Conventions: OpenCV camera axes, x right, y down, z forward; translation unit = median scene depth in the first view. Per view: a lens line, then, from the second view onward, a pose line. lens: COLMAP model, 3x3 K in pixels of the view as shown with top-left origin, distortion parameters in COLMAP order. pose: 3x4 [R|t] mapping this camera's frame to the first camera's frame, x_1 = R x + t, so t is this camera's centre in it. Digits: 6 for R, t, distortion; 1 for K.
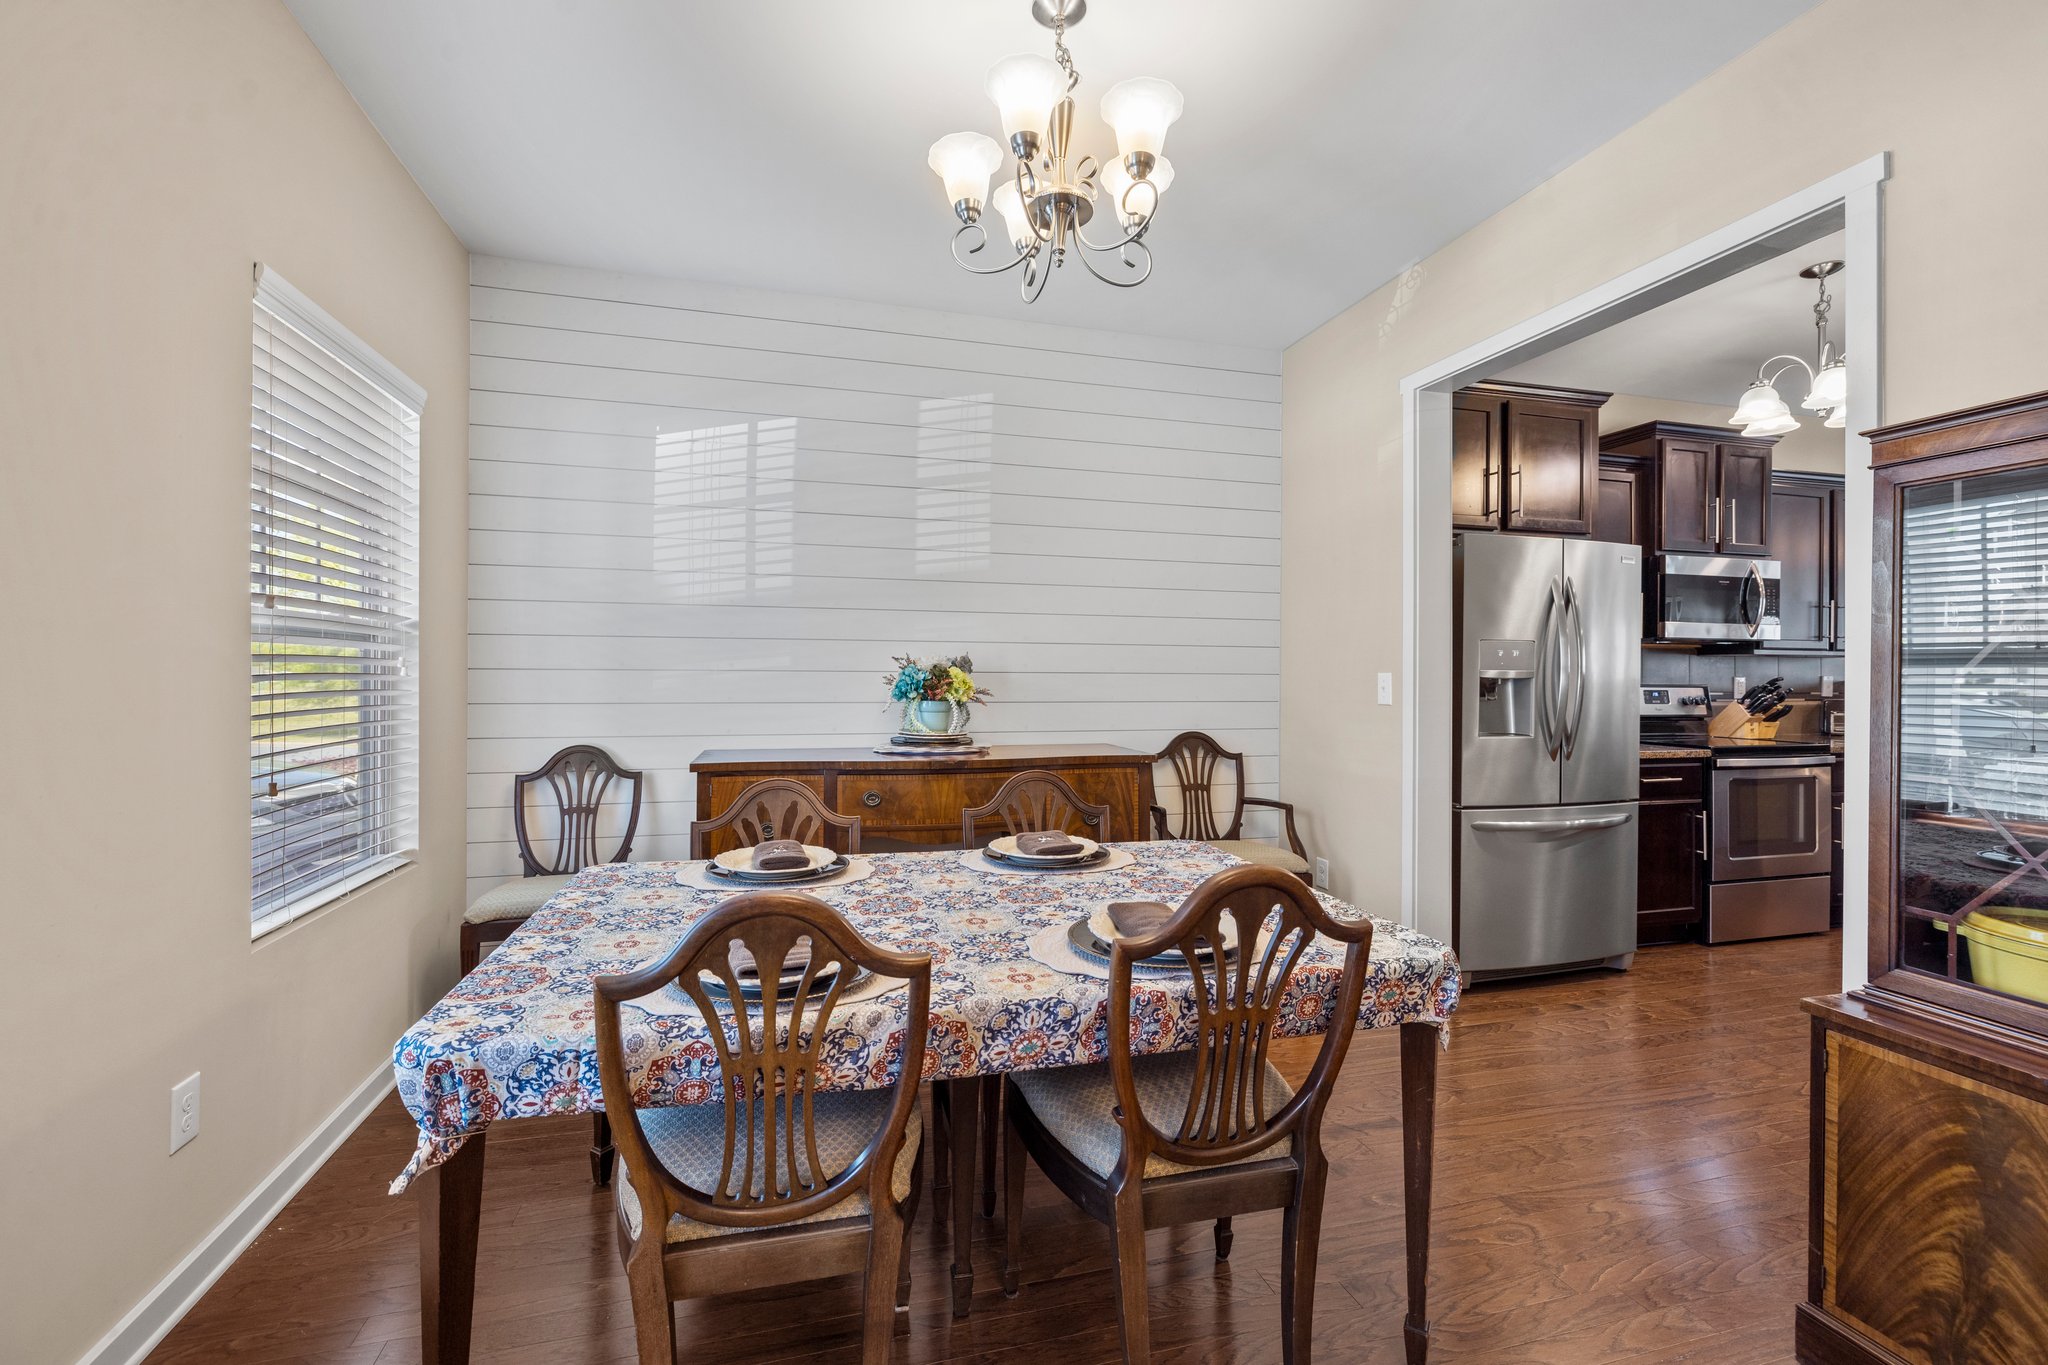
lens RADIAL K [[859.8, 0, 1022.5], [0, 859.8, 671.3], [0, 0, 1]] dist [0.001069, -0.000375]
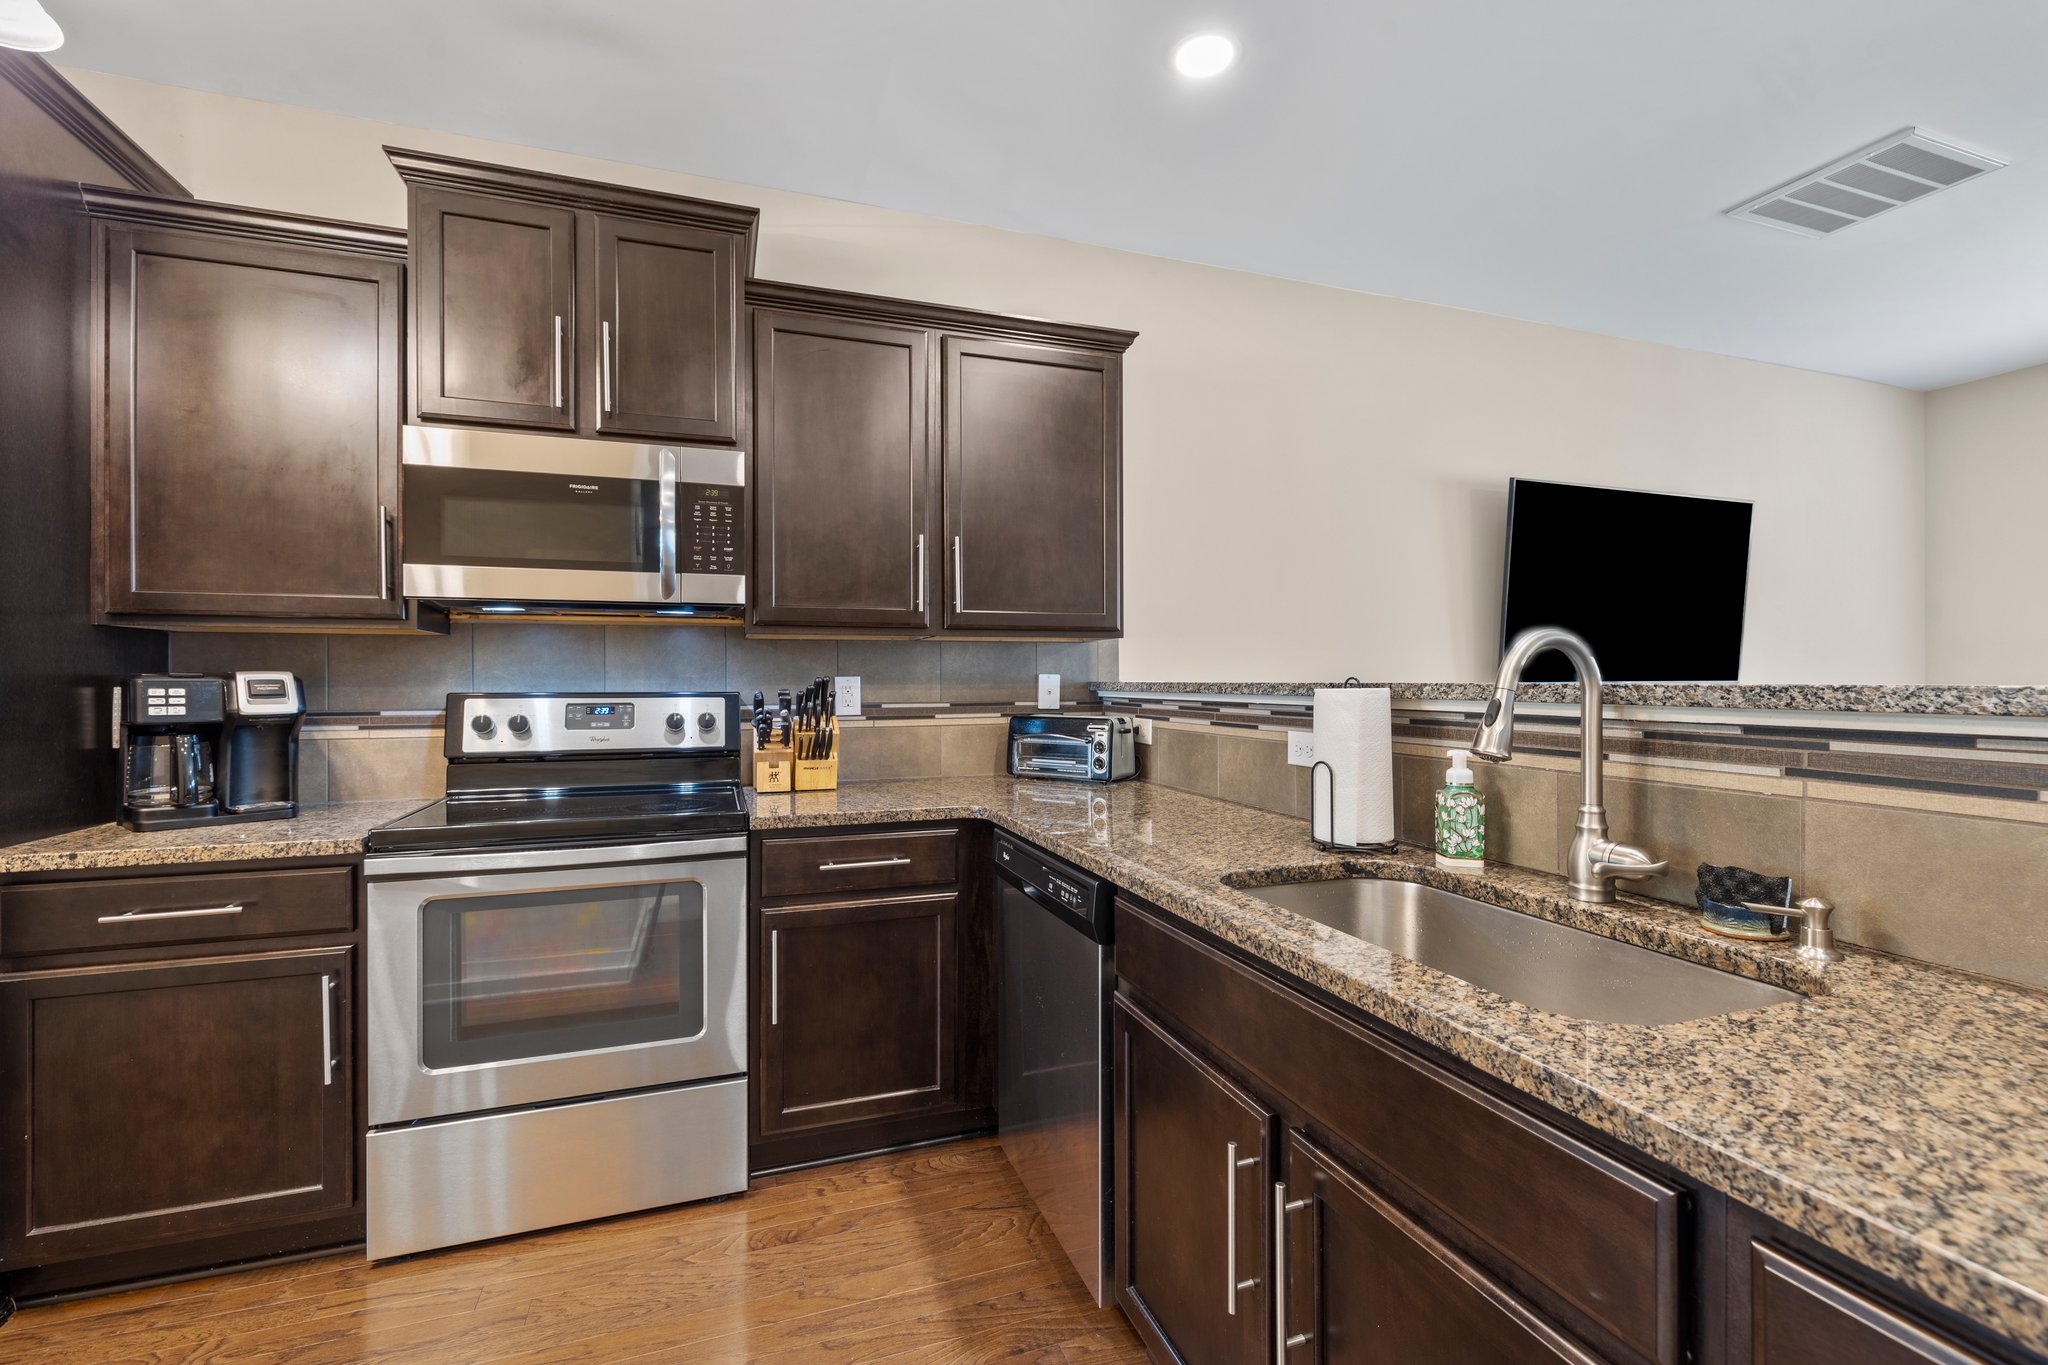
lens RADIAL K [[854.9, 0, 1018.9], [0, 854.9, 676.5], [0, 0, 1]] dist [0.002109, -0.000190]
pose [[0.998452, -0.007316, 0.055144, 0.976446], [0.007244, 0.999973, 0.001509, 0.006514], [-0.055154, -0.001107, 0.998477, 0.457619]]
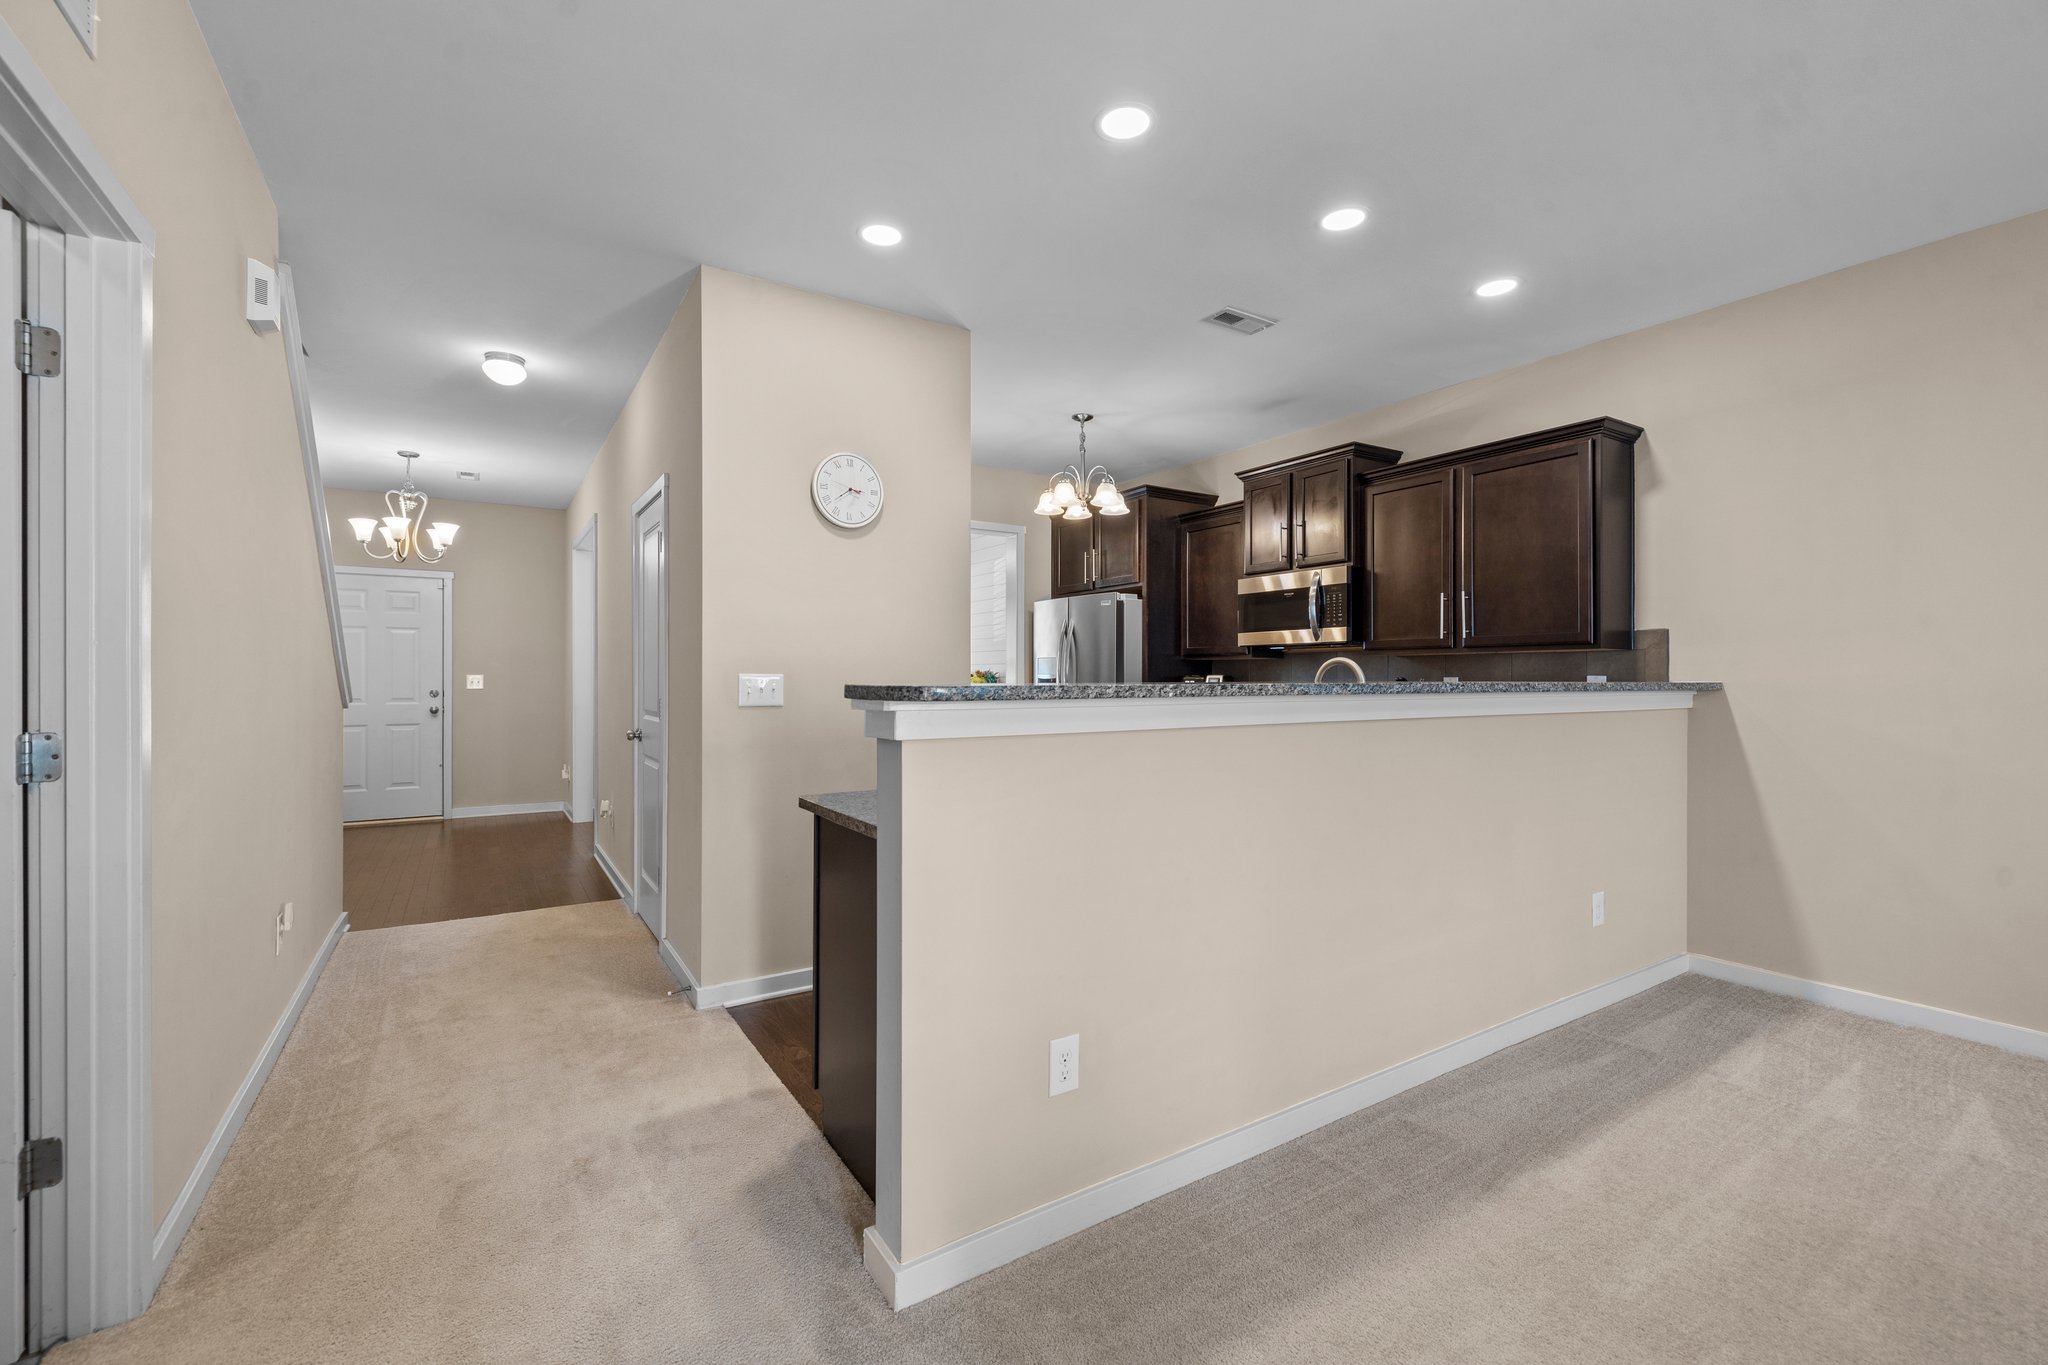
lens RADIAL K [[854.9, 0, 1018.9], [0, 854.9, 676.5], [0, 0, 1]] dist [0.002109, -0.000190]
pose [[0.293136, -0.006020, -0.956052, 1.668842], [0.003288, 0.999981, -0.005289, 0.009131], [0.956065, -0.001593, 0.293150, 0.310394]]
